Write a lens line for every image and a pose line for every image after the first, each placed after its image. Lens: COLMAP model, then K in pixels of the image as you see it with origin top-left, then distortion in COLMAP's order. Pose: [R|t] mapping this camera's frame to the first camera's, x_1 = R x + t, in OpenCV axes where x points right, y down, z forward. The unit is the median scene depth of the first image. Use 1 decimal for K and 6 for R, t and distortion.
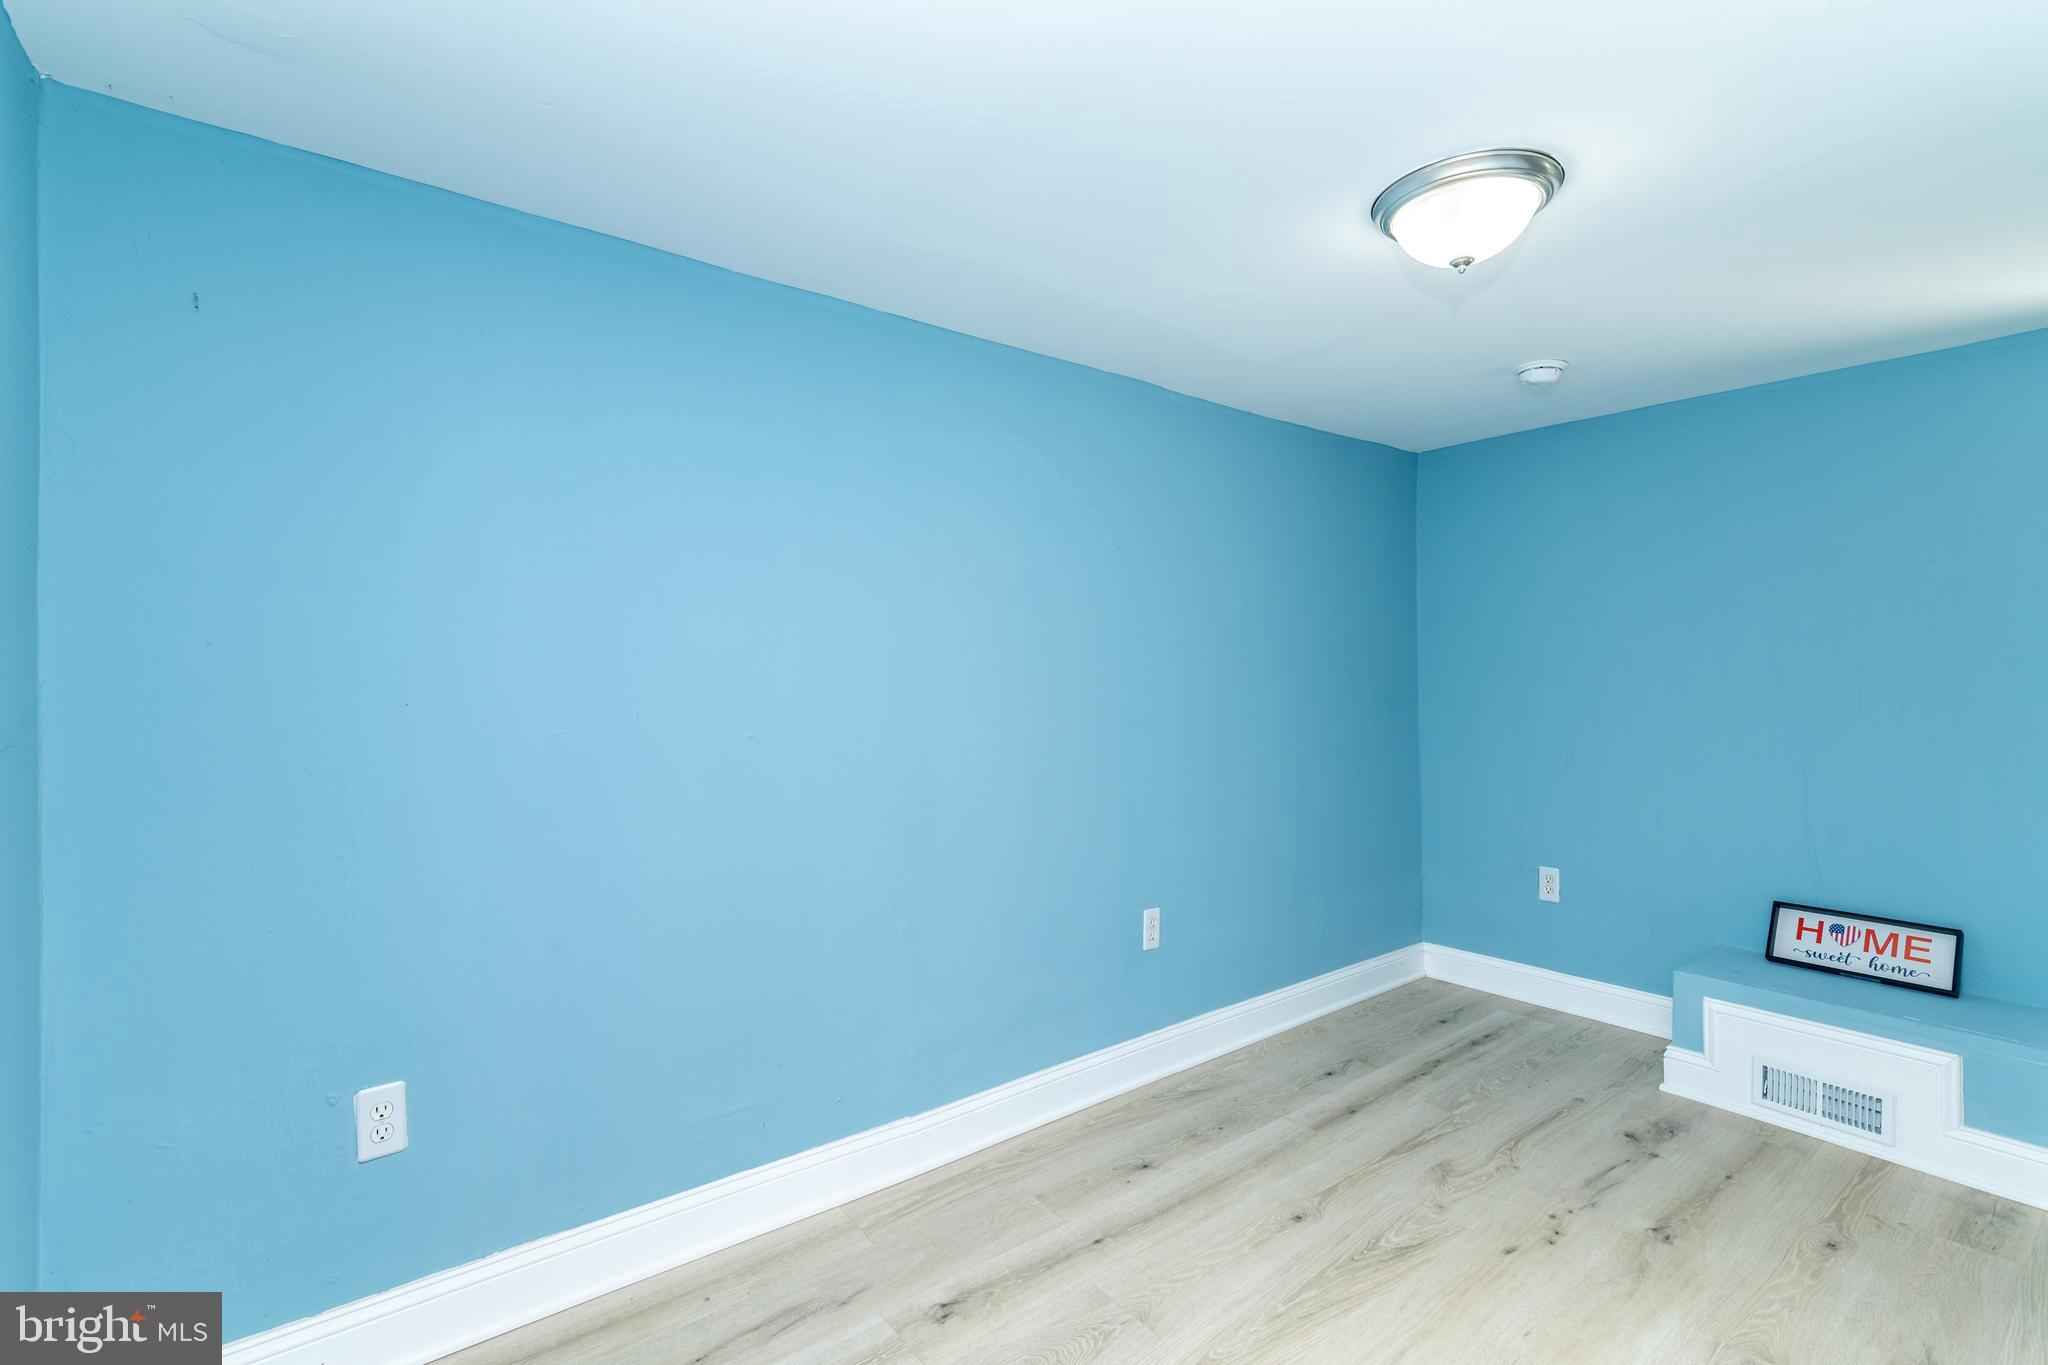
lens RADIAL K [[931.8, 0, 1022.6], [0, 931.8, 685.3], [0, 0, 1]] dist [0.015140, -0.000366]
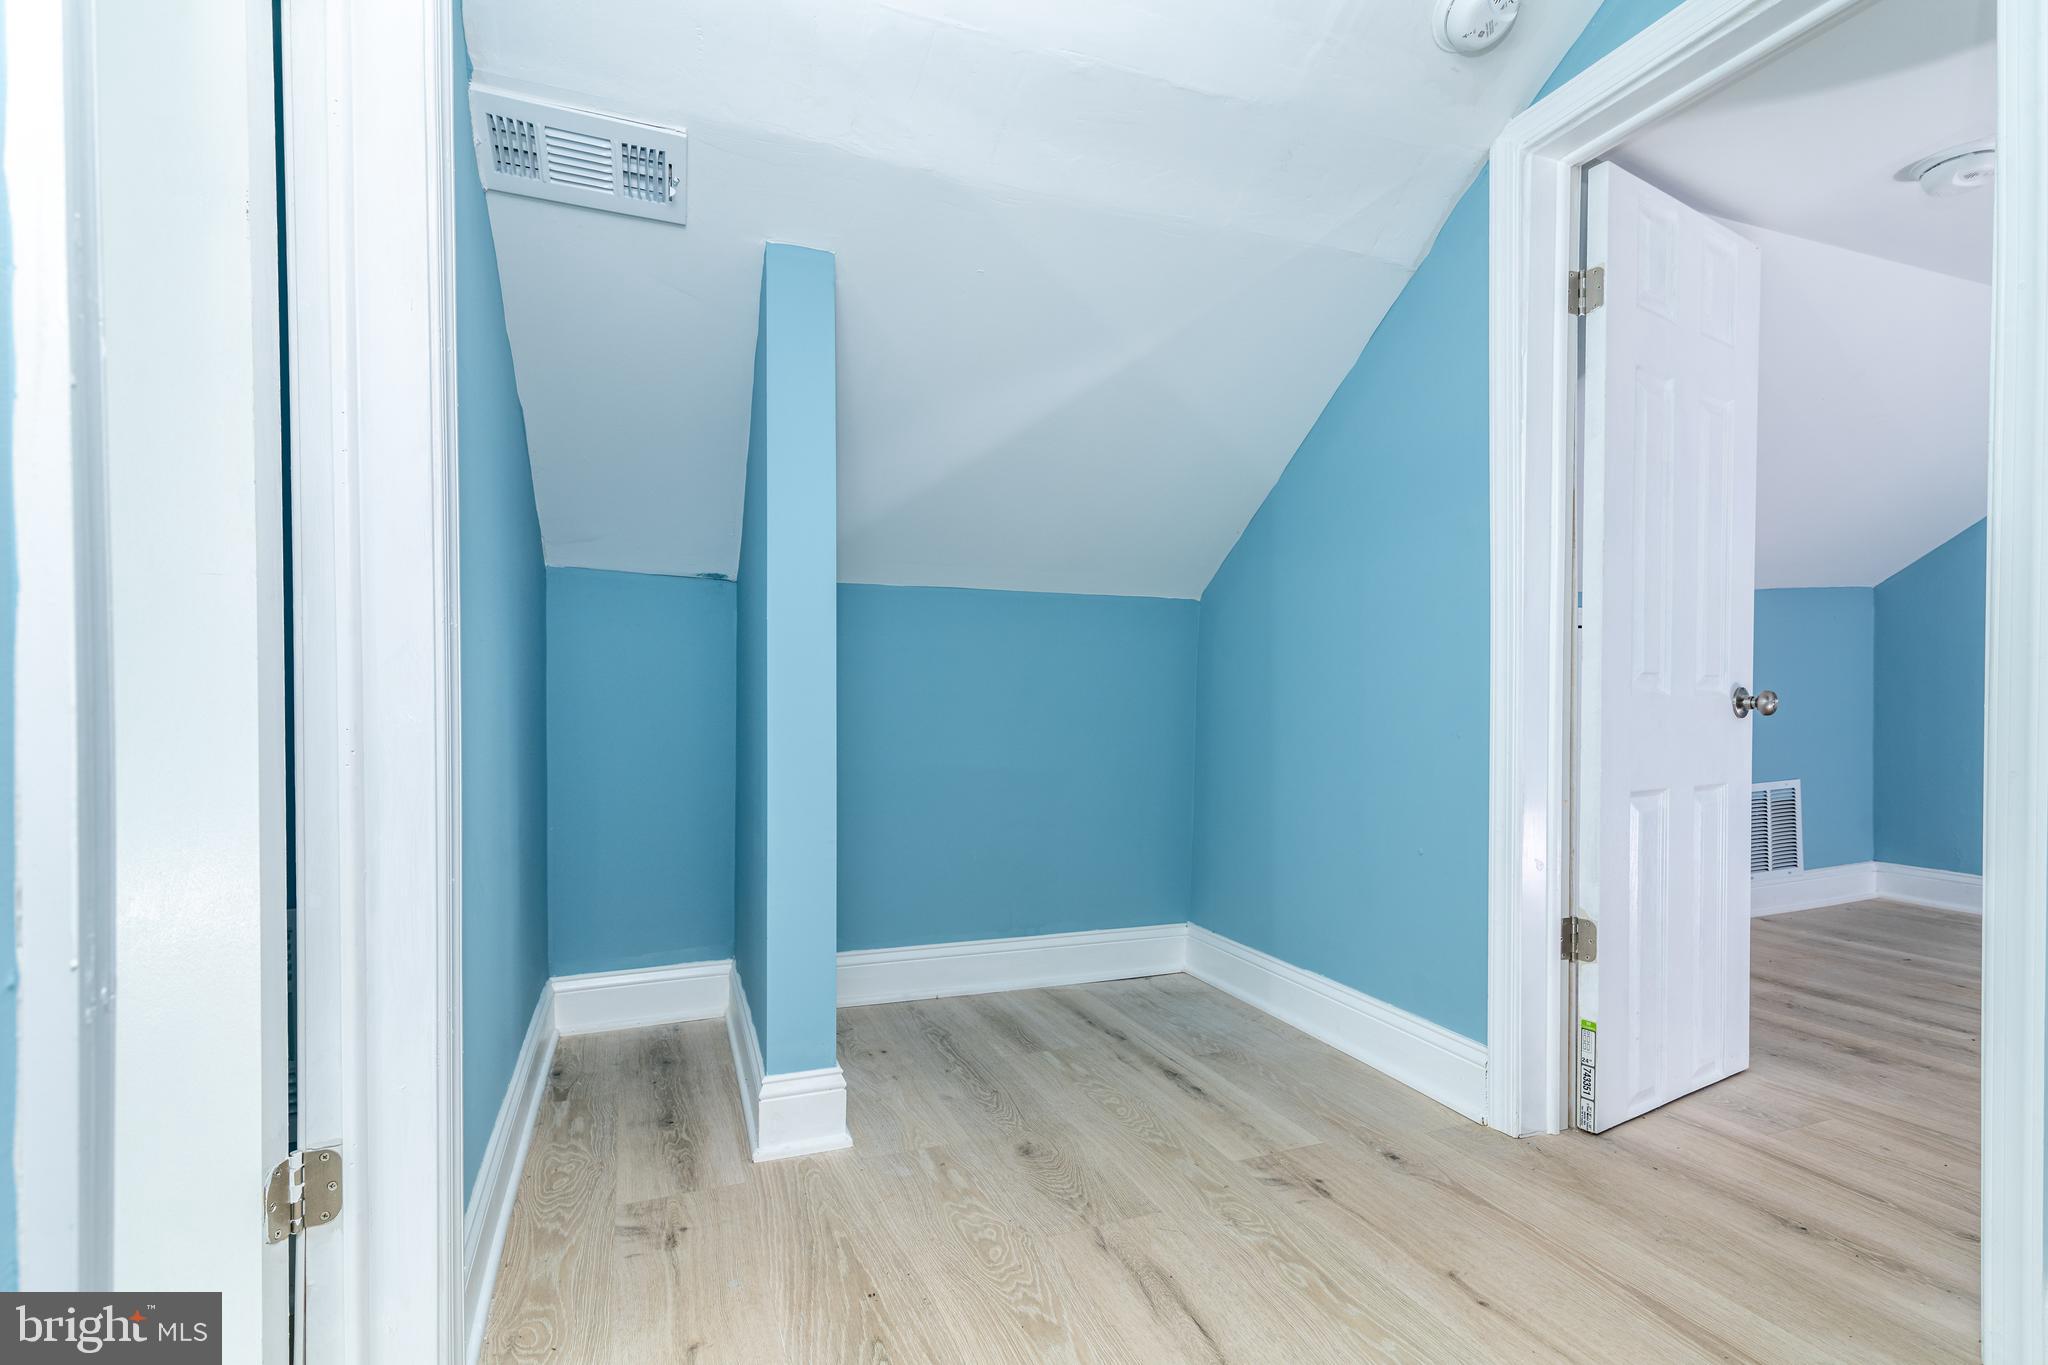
lens RADIAL K [[951.1, 0, 1024.9], [0, 951.1, 702.9], [0, 0, 1]] dist [0.020668, 0.000131]
pose [[-0.269978, 0.016671, -0.962722, 1.315307], [0.004962, 0.999861, 0.015923, 0.150155], [0.962854, -0.000478, -0.270024, 1.273149]]
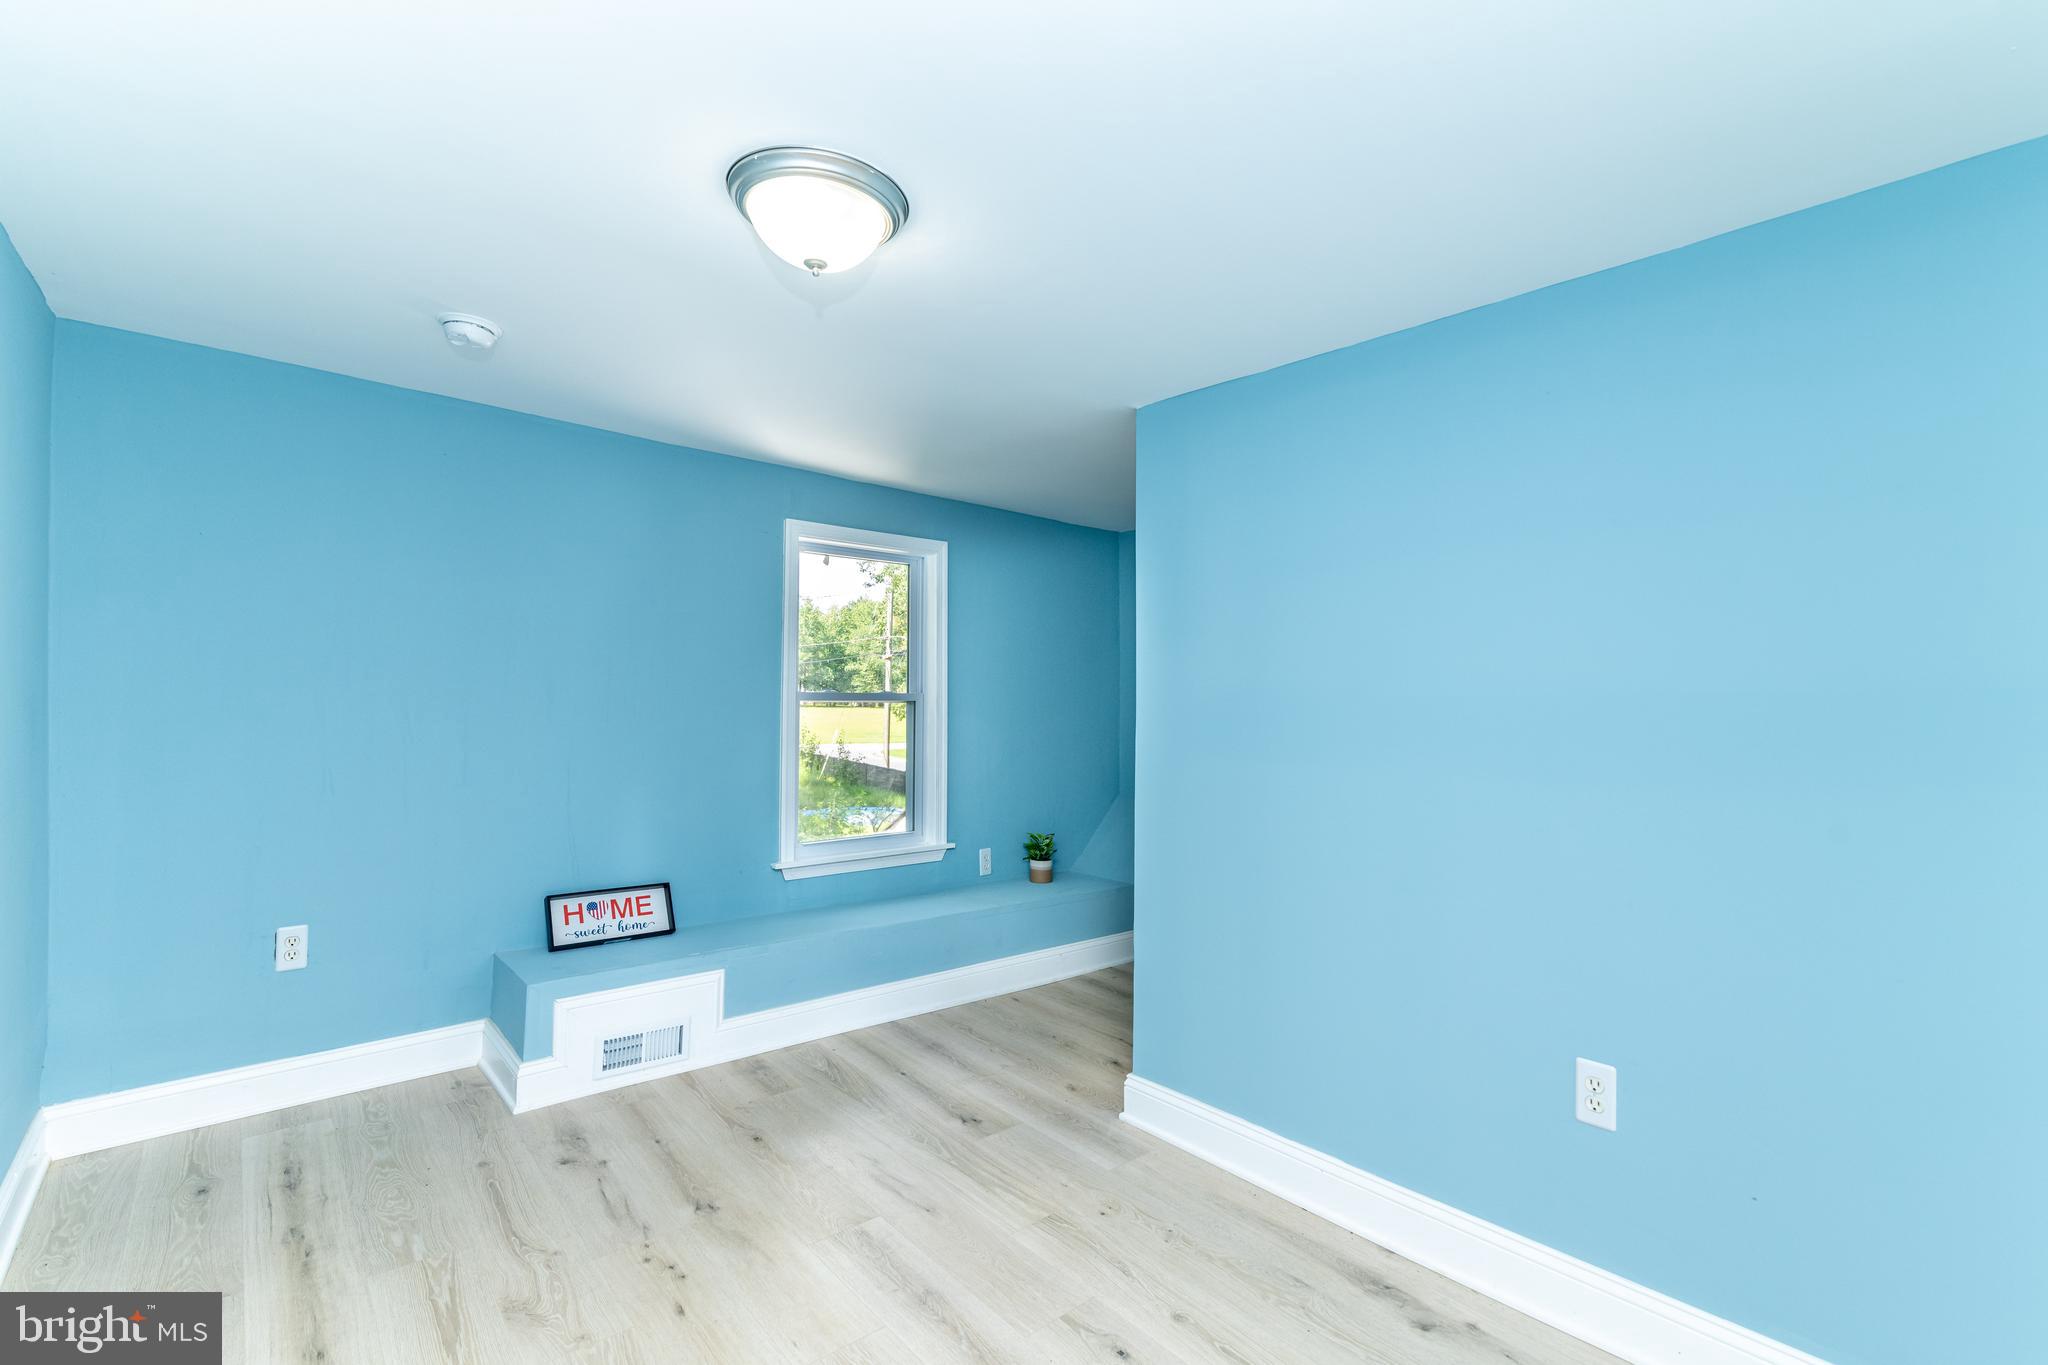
lens RADIAL K [[923.2, 0, 1031.1], [0, 923.2, 689.5], [0, 0, 1]] dist [0.014732, -0.000145]
pose [[-0.047529, 0.007382, 0.998843, -0.327525], [-0.009673, 0.999922, -0.007850, -0.006668], [-0.998823, -0.010035, -0.047454, 0.545089]]
